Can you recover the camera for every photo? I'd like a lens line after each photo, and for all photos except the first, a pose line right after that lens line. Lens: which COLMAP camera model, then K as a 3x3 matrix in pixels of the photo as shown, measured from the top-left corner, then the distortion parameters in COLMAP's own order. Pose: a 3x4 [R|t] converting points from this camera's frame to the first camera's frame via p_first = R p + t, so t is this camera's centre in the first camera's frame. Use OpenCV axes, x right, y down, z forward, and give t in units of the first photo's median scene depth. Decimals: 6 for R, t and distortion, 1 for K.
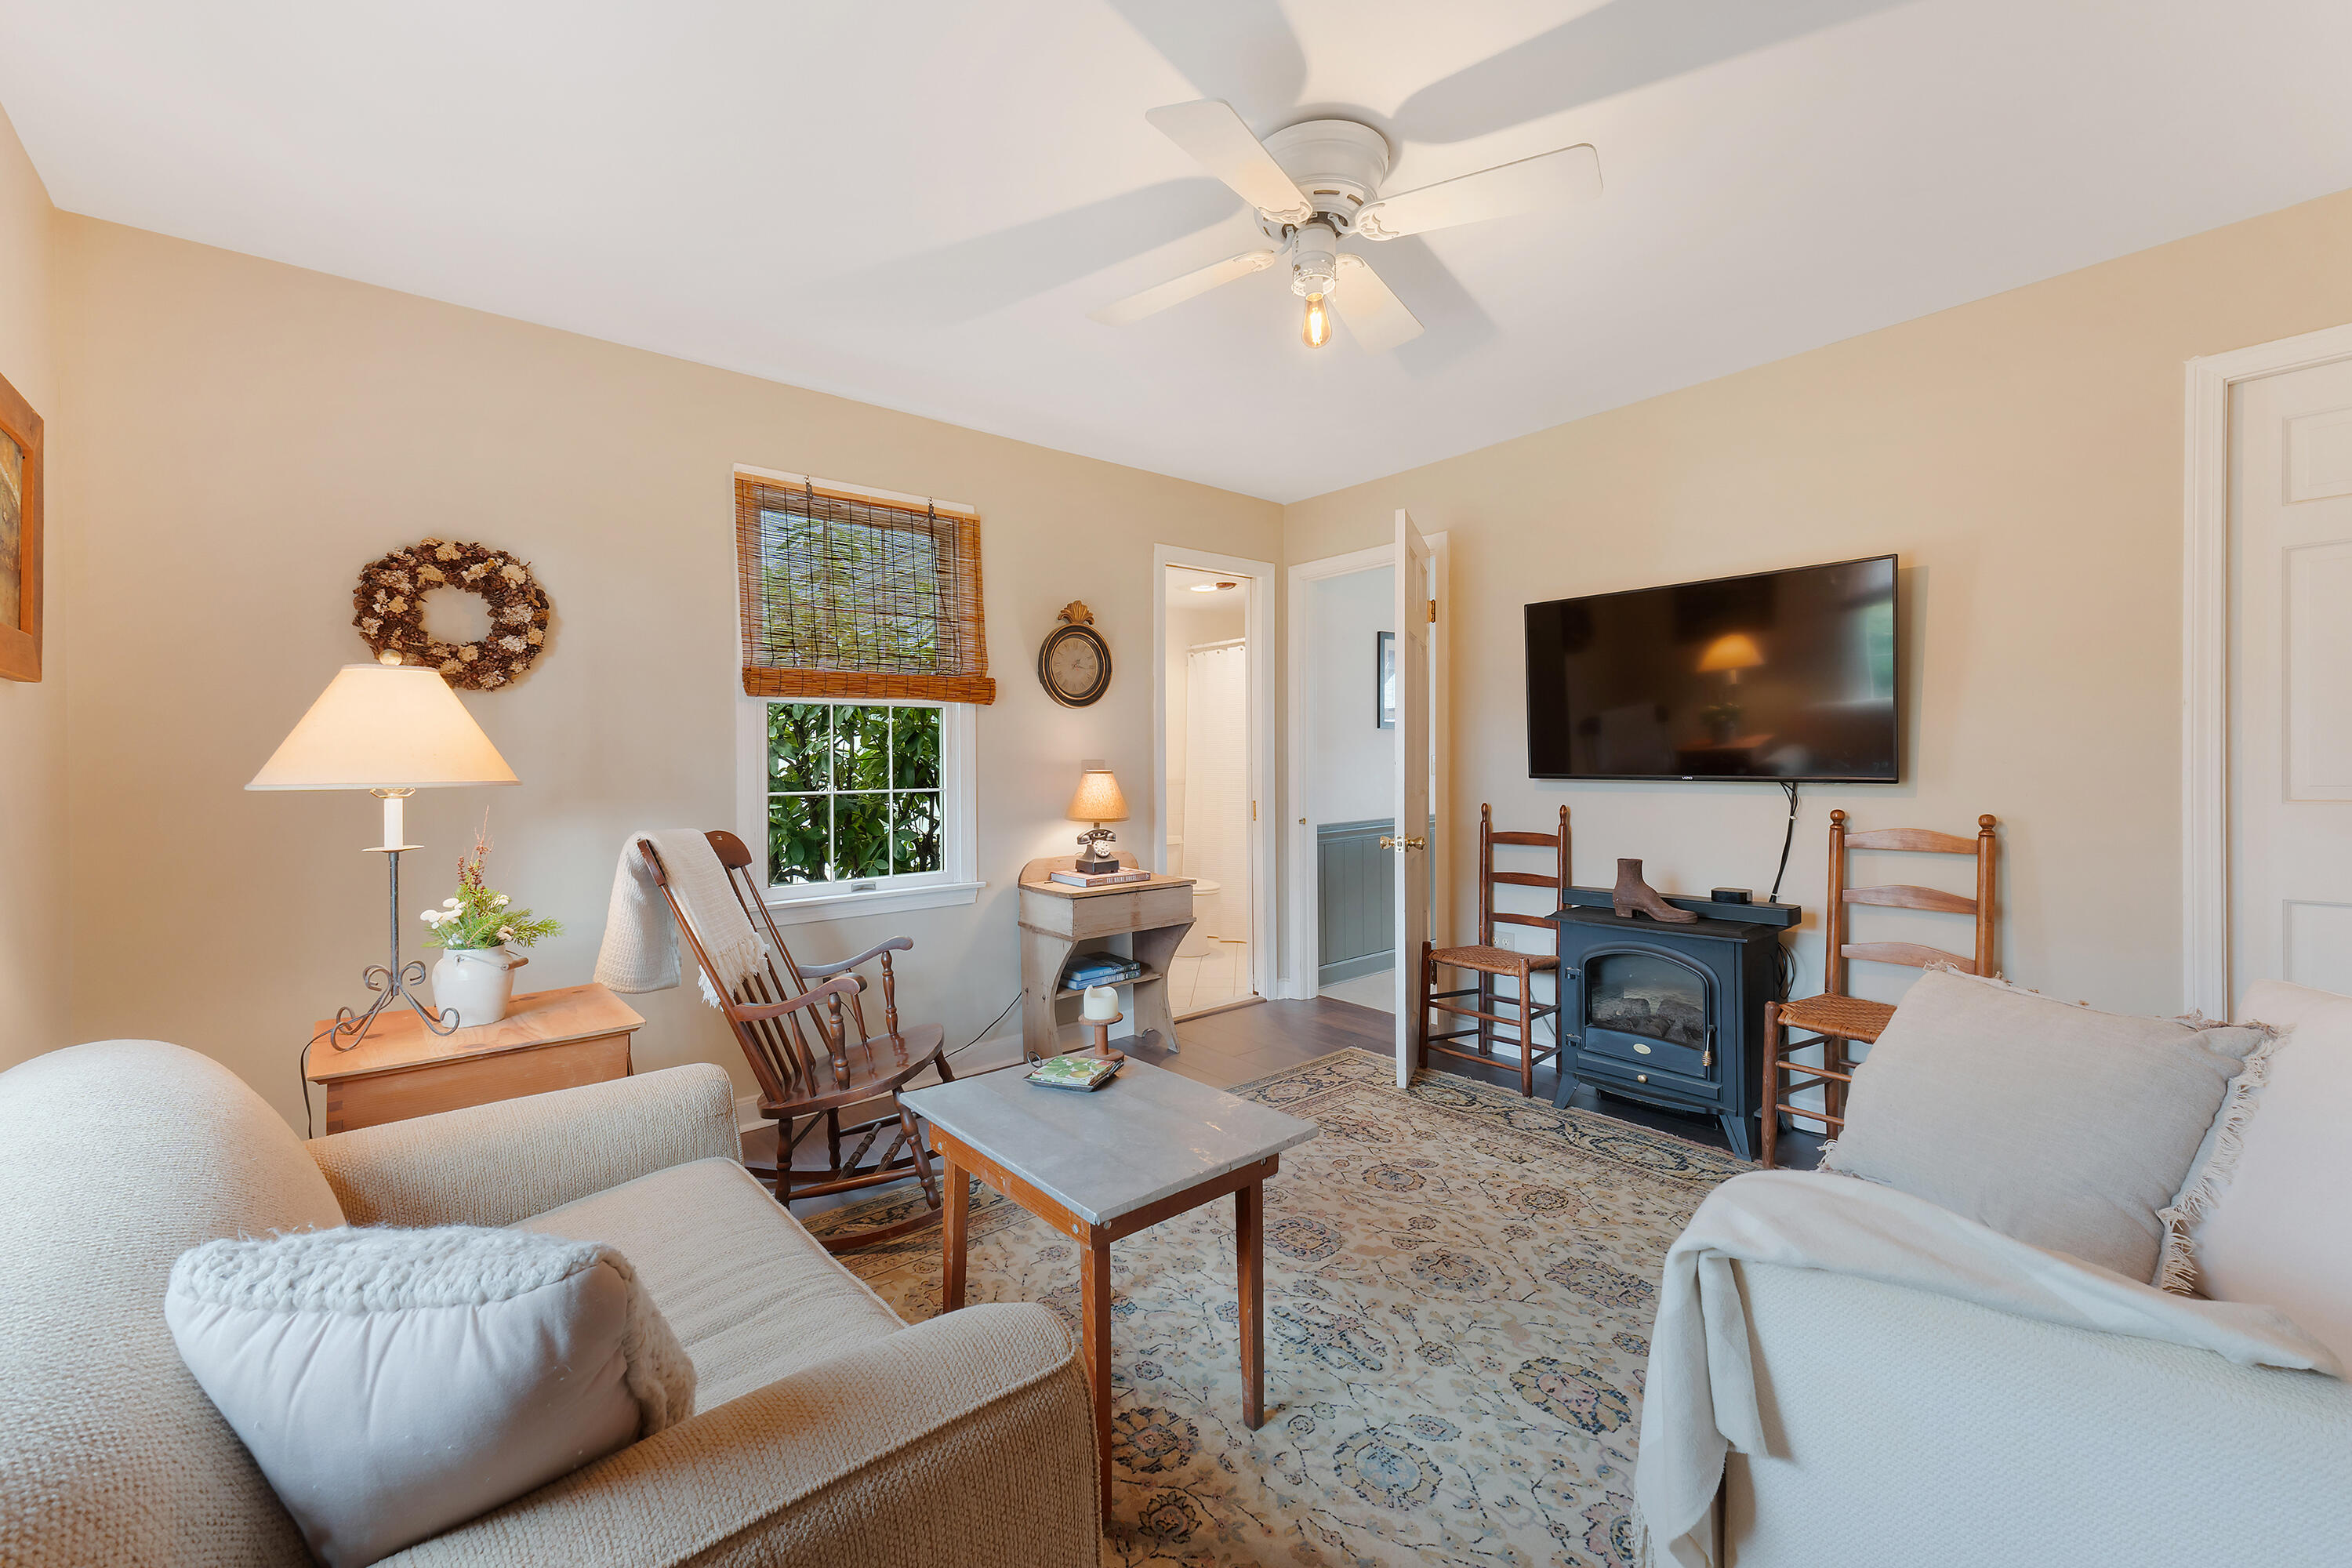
lens RADIAL K [[979.1, 0, 1185.7], [0, 979.1, 760.3], [0, 0, 1]] dist [0.023380, 0.000475]
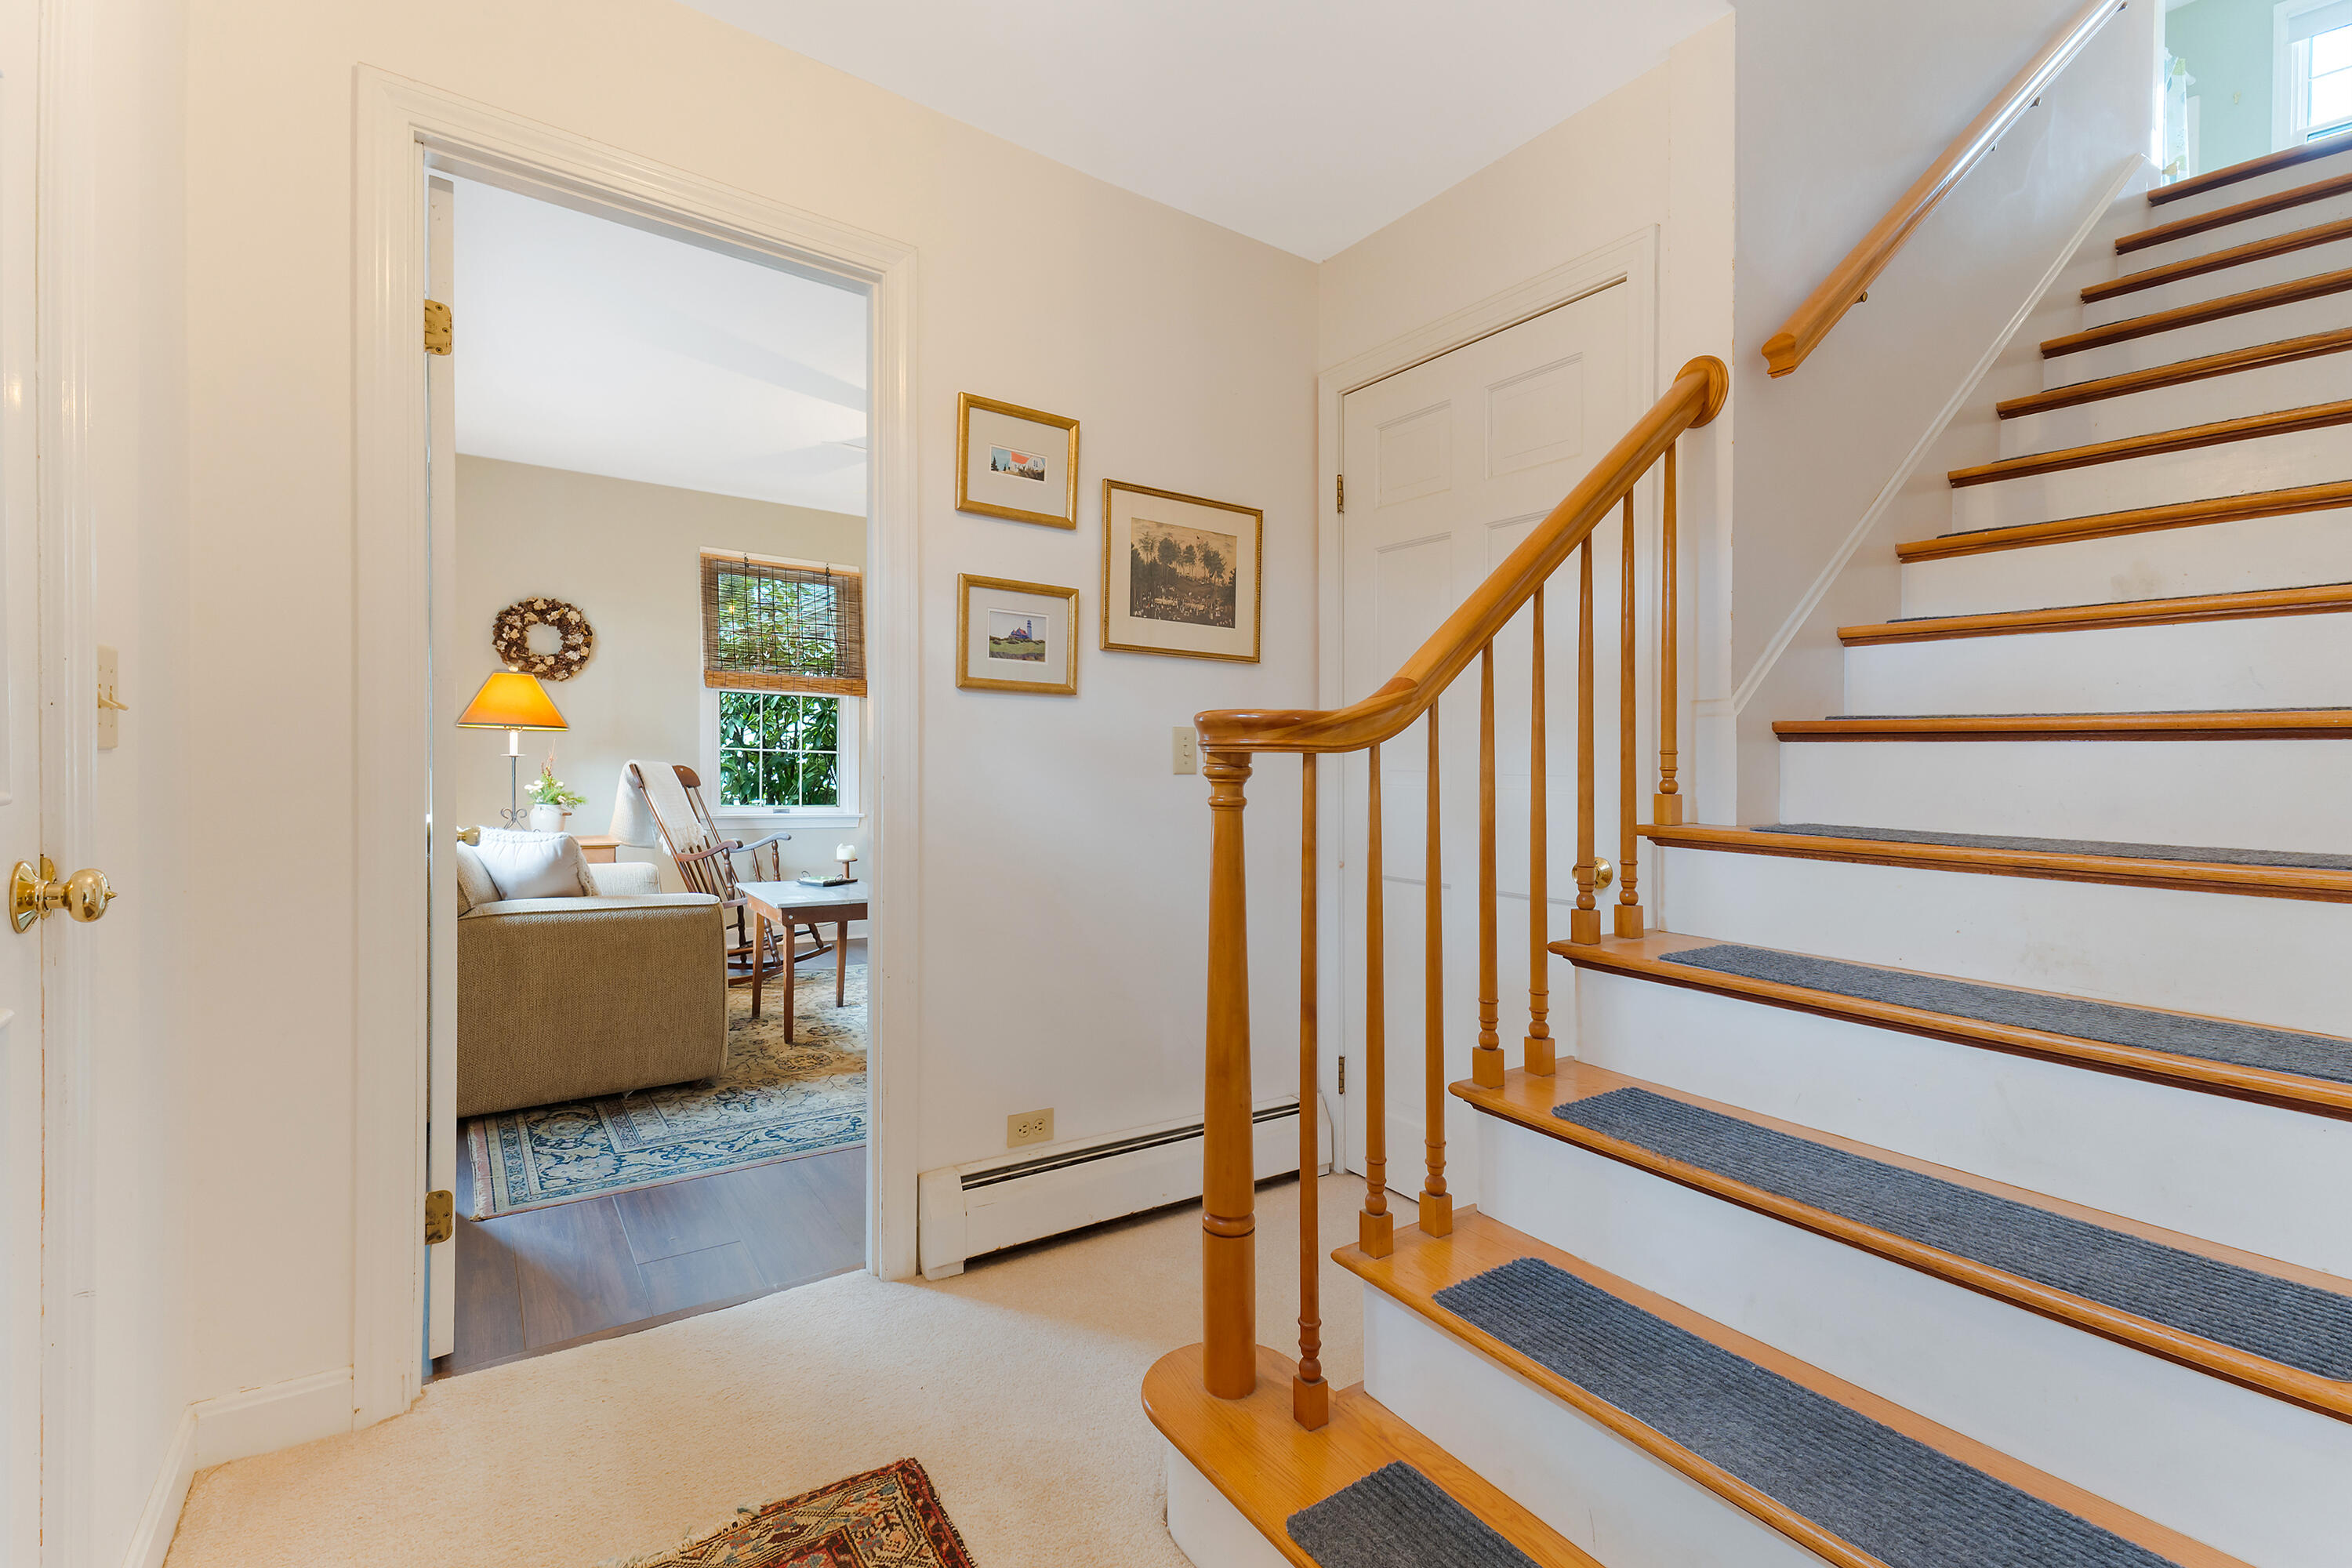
lens RADIAL K [[1047.0, 0, 1169.8], [0, 1047.0, 798.4], [0, 0, 1]] dist [0.009518, 0.000363]
pose [[0.994134, 0.037396, -0.101483, 0.600678], [-0.034046, 0.998823, 0.034545, 0.038037], [0.102655, -0.030887, 0.994237, -0.790856]]
